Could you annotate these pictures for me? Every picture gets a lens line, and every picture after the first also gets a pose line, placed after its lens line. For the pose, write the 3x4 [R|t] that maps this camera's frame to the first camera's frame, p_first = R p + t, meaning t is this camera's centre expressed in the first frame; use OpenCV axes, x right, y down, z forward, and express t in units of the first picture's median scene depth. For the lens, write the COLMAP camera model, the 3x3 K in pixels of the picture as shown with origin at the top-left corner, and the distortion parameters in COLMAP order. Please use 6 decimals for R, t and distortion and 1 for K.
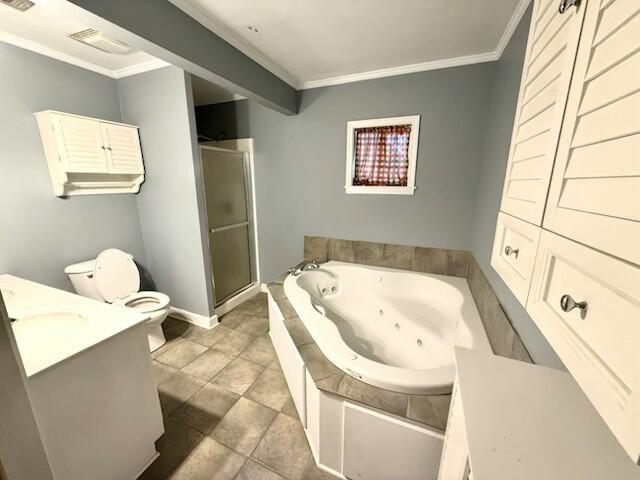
lens RADIAL K [[254.5, 0, 317.7], [0, 254.5, 241.2], [0, 0, 1]] dist [-0.000030, 0.000425]
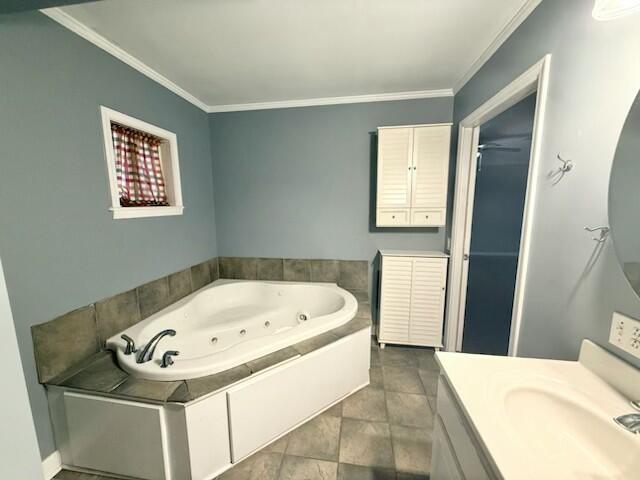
lens RADIAL K [[254.5, 0, 317.7], [0, 254.5, 241.2], [0, 0, 1]] dist [-0.000030, 0.000425]
pose [[-0.254762, -0.142774, 0.956406, -0.664894], [0.228936, 0.952018, 0.203102, -0.160758], [-0.939513, 0.270698, -0.209852, 0.731239]]
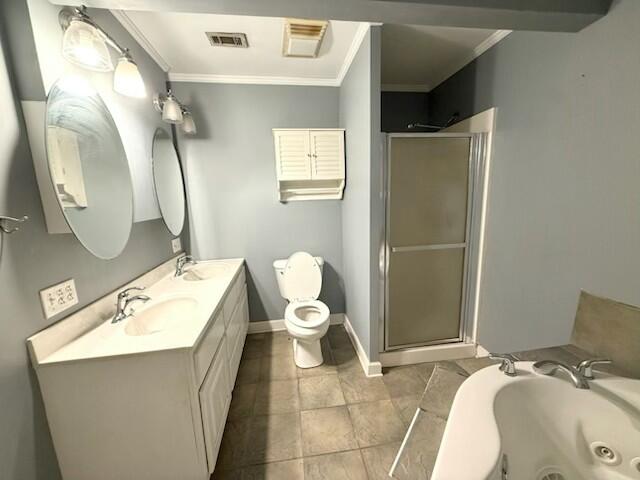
lens RADIAL K [[254.5, 0, 317.7], [0, 254.5, 241.2], [0, 0, 1]] dist [-0.000030, 0.000425]
pose [[0.519278, 0.126833, -0.845141, 0.089279], [-0.161690, 0.985646, 0.048572, -0.065731], [0.839170, 0.111428, 0.532332, 0.439094]]
